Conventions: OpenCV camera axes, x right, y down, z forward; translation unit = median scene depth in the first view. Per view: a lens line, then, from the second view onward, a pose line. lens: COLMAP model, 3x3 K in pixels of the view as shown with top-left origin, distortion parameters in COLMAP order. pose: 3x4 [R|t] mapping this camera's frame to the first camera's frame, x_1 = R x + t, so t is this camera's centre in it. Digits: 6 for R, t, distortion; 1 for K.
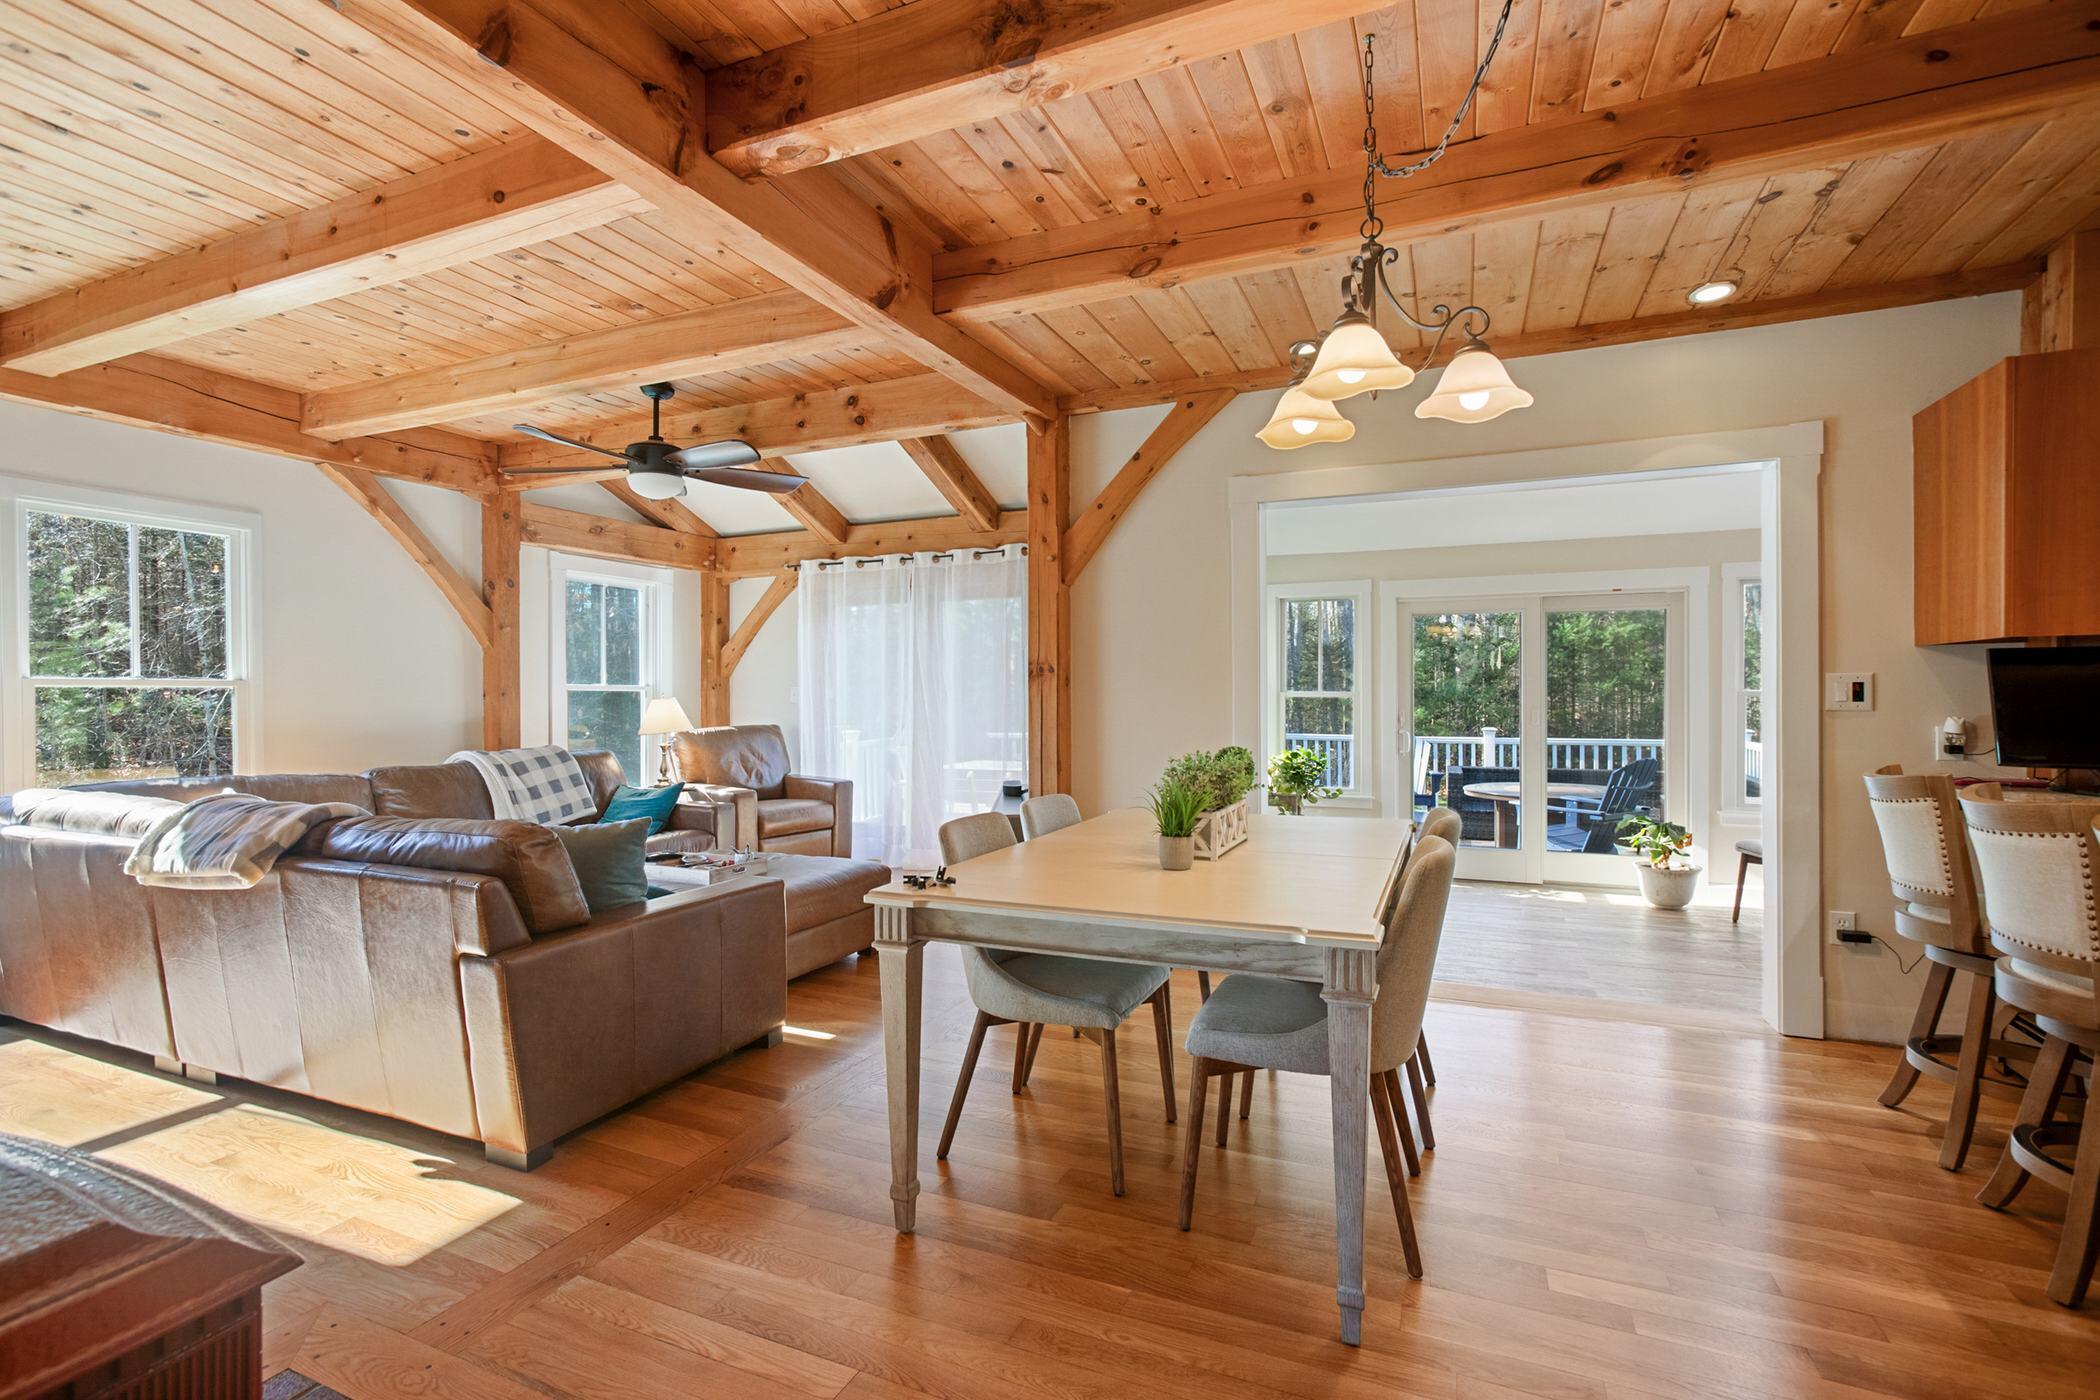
lens RADIAL K [[952.9, 0, 1049.7], [0, 952.9, 695.8], [0, 0, 1]] dist [0.002573, -0.000027]
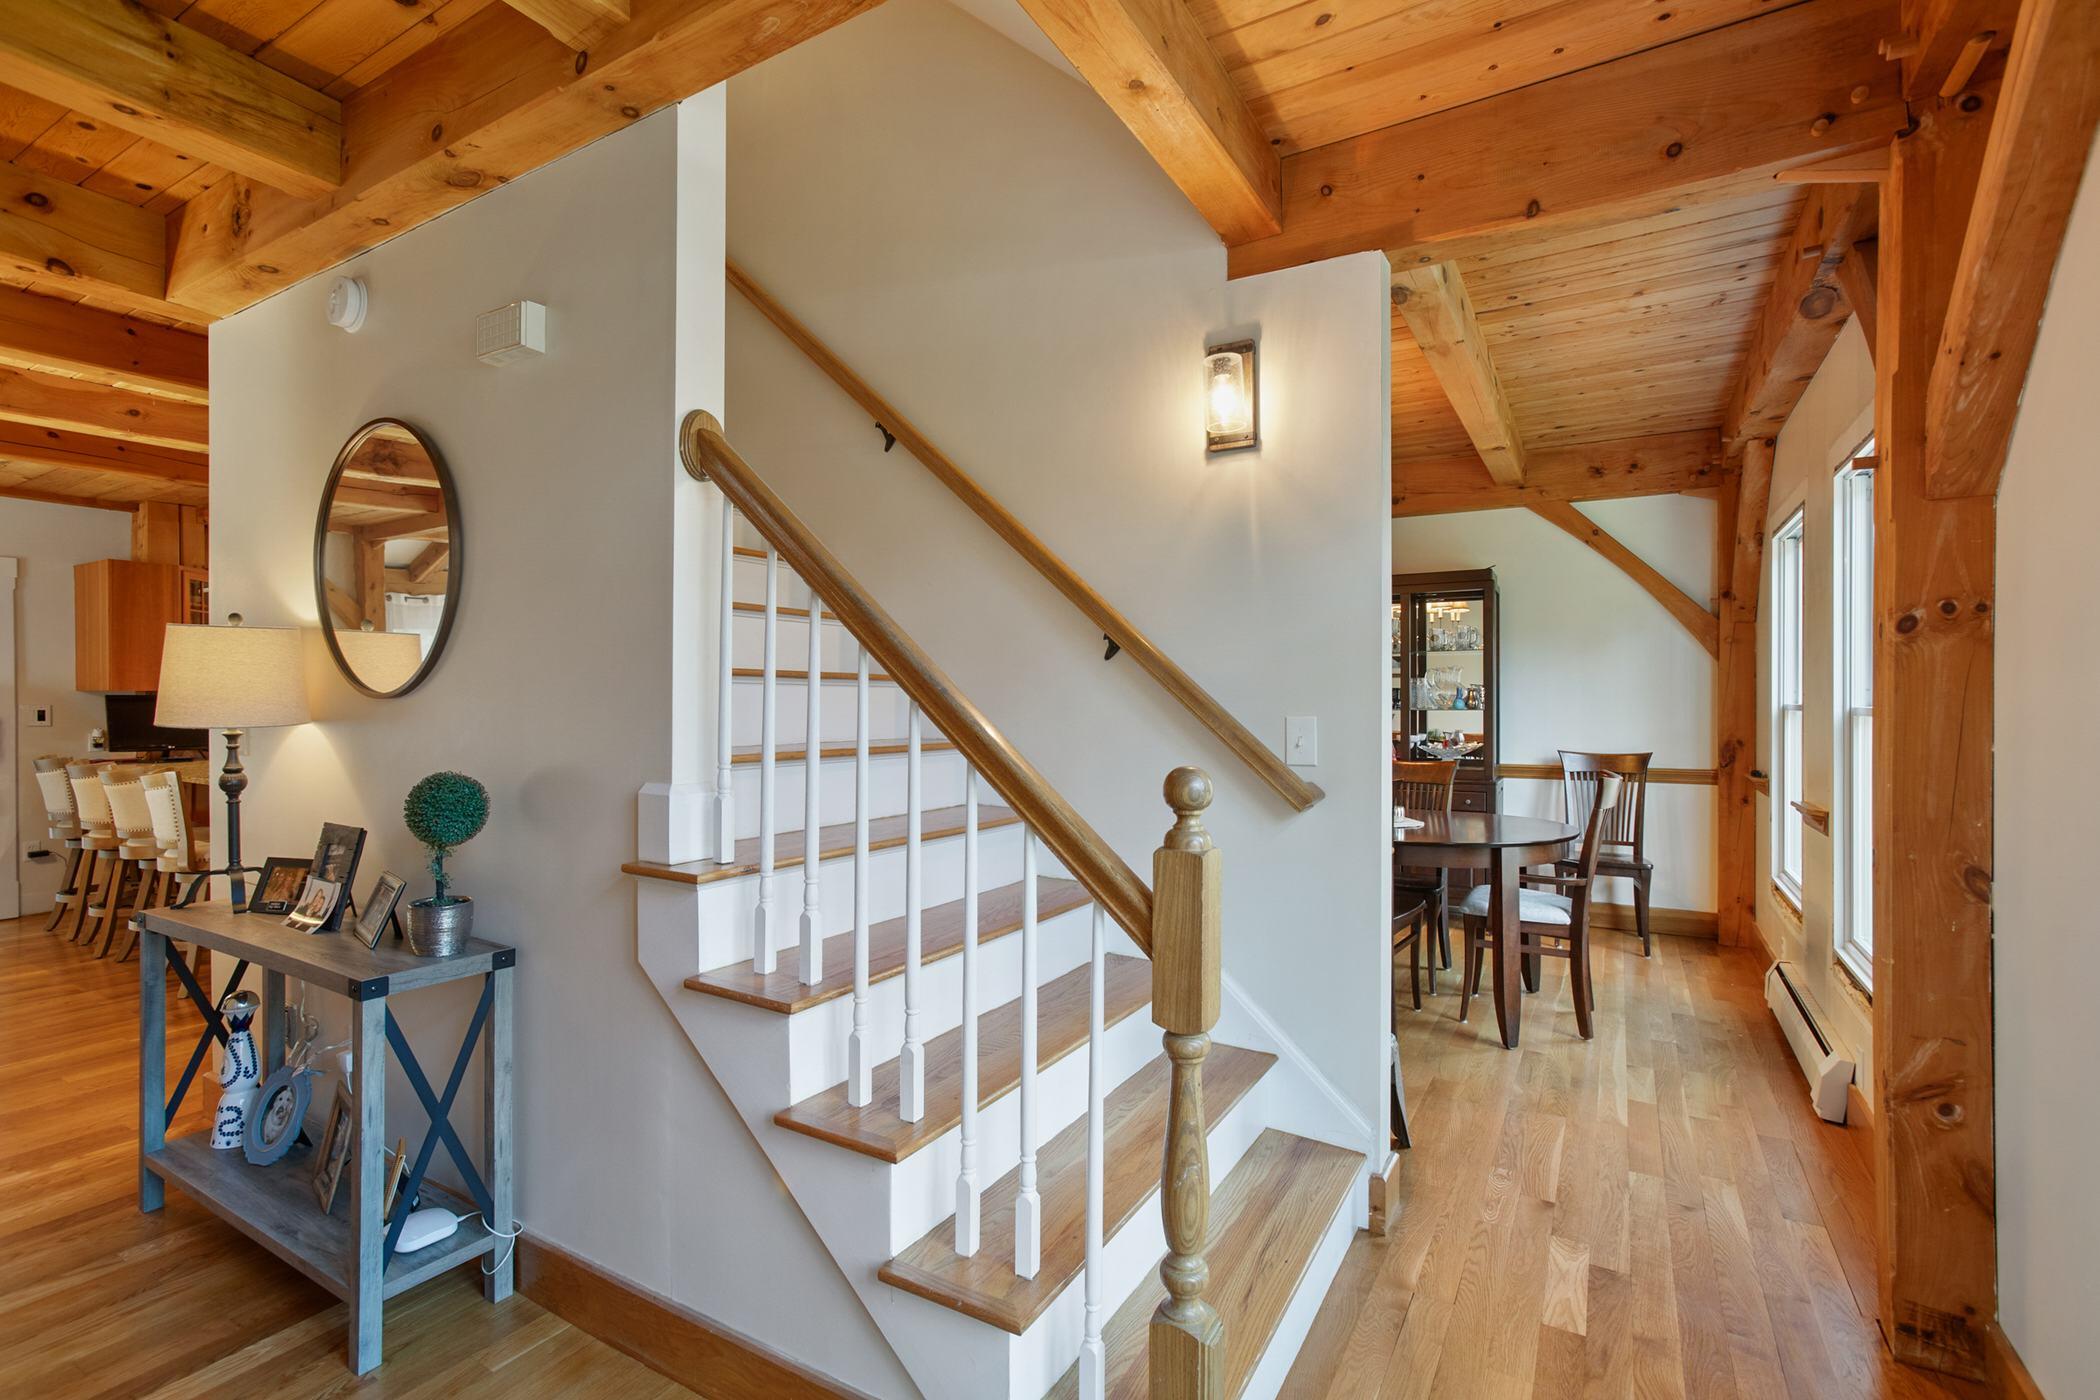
lens RADIAL K [[952.9, 0, 1052.8], [0, 952.9, 704.6], [0, 0, 1]] dist [0.002573, -0.000027]
pose [[0.119506, -0.005128, 0.992820, -0.683679], [0.001827, 0.999986, 0.004945, -0.029783], [-0.992832, 0.001223, 0.119513, -1.068960]]
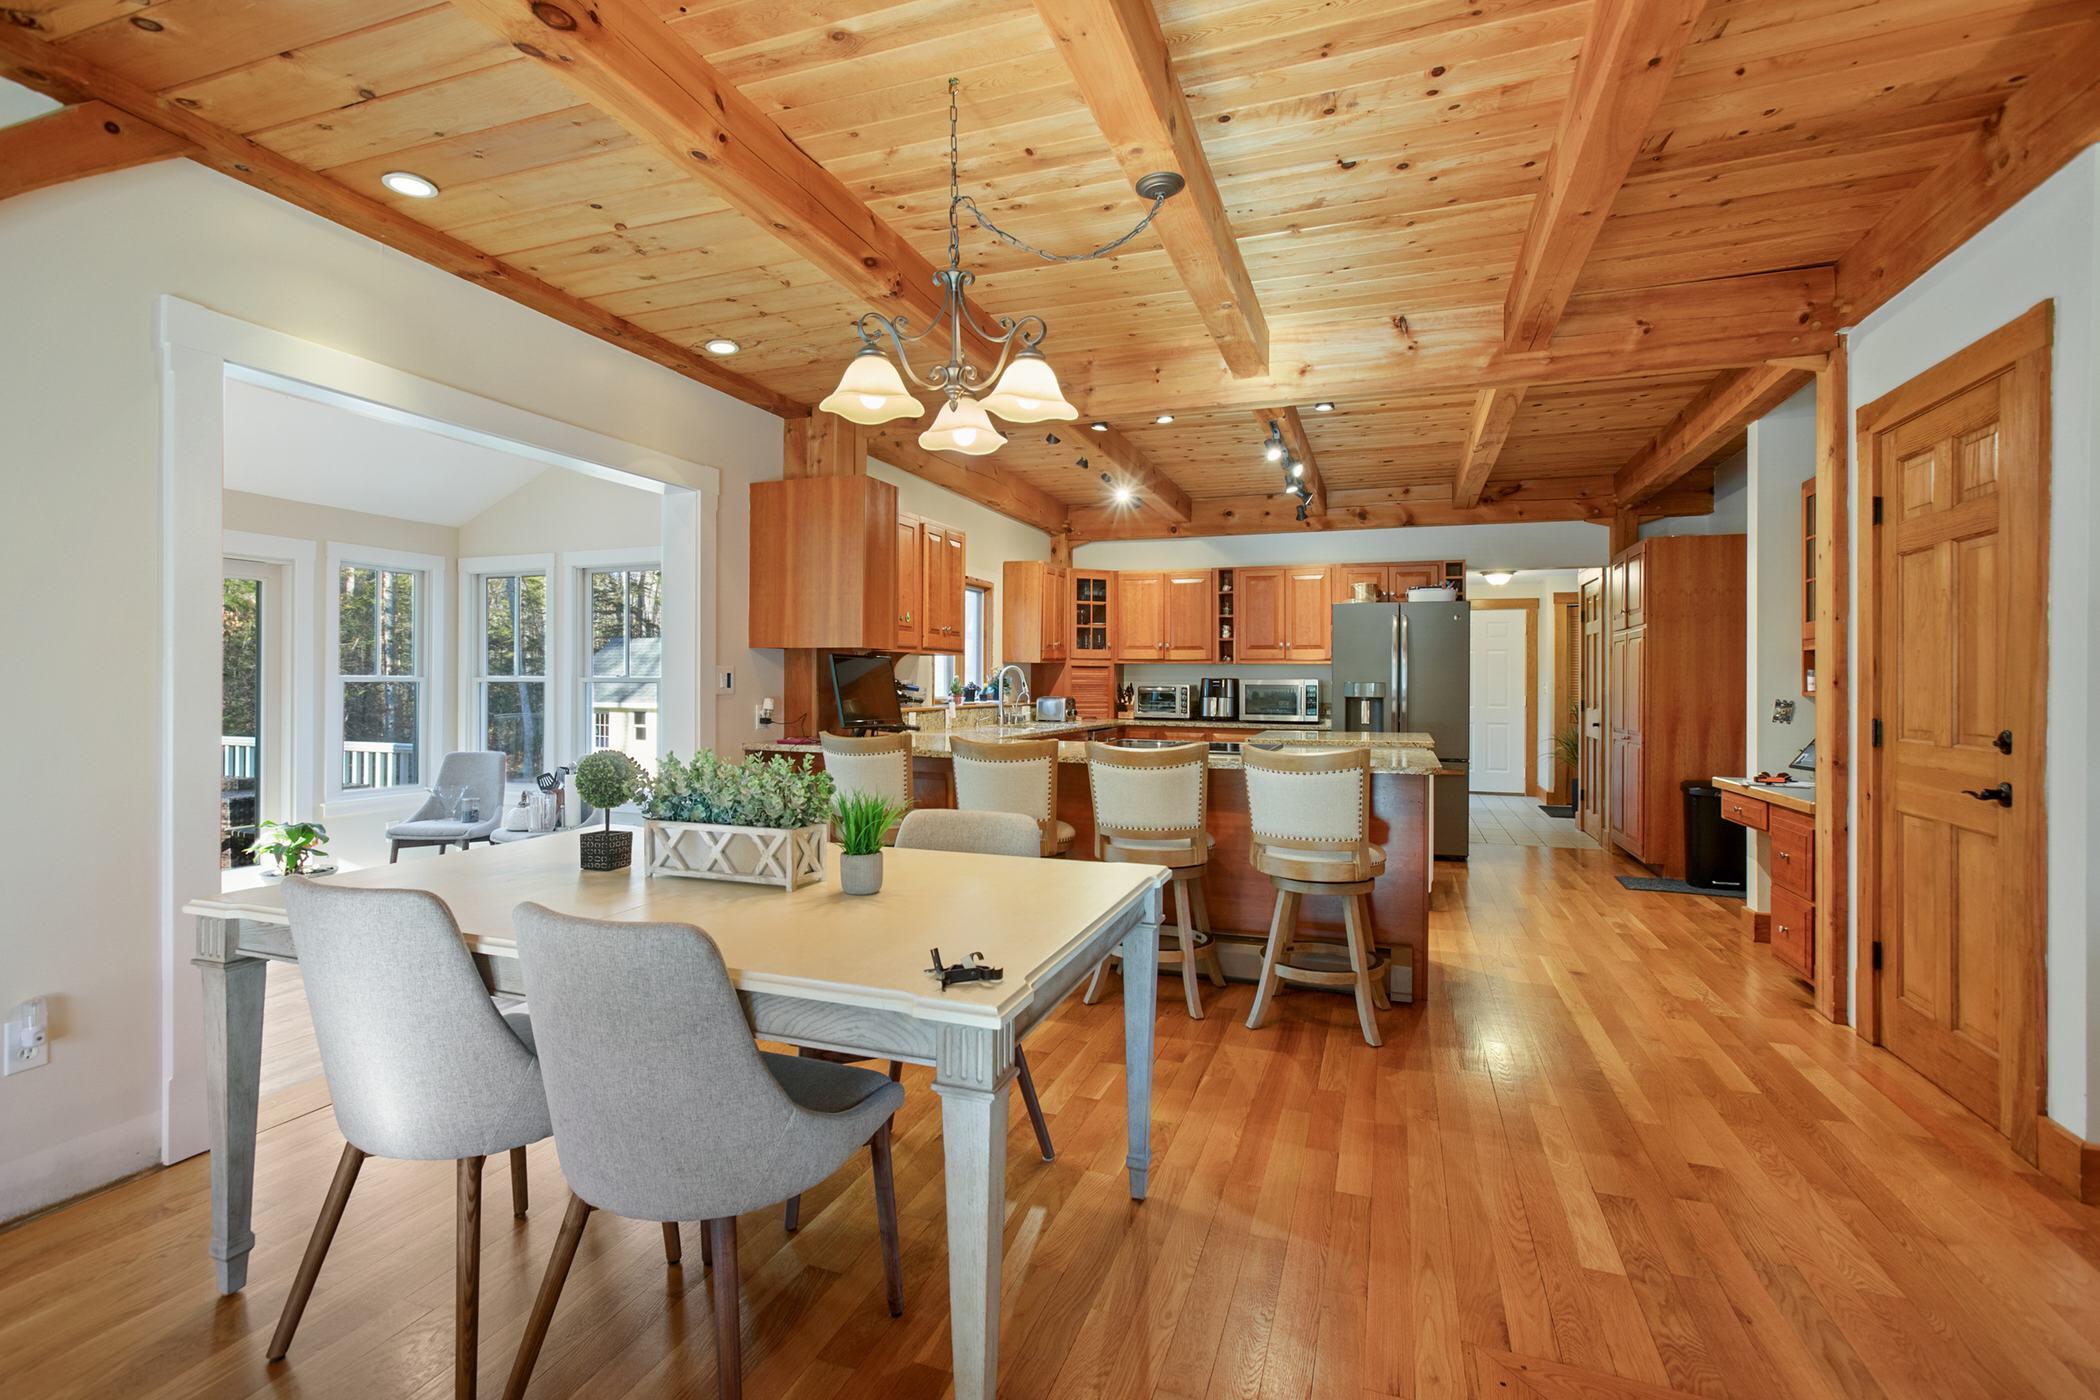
lens RADIAL K [[952.9, 0, 1050.6], [0, 952.9, 698.4], [0, 0, 1]] dist [0.002573, -0.000027]
pose [[-0.071309, -0.020020, 0.997253, -0.514216], [-0.004837, 0.999794, 0.019725, -0.007747], [-0.997443, -0.003417, -0.071391, 0.647006]]
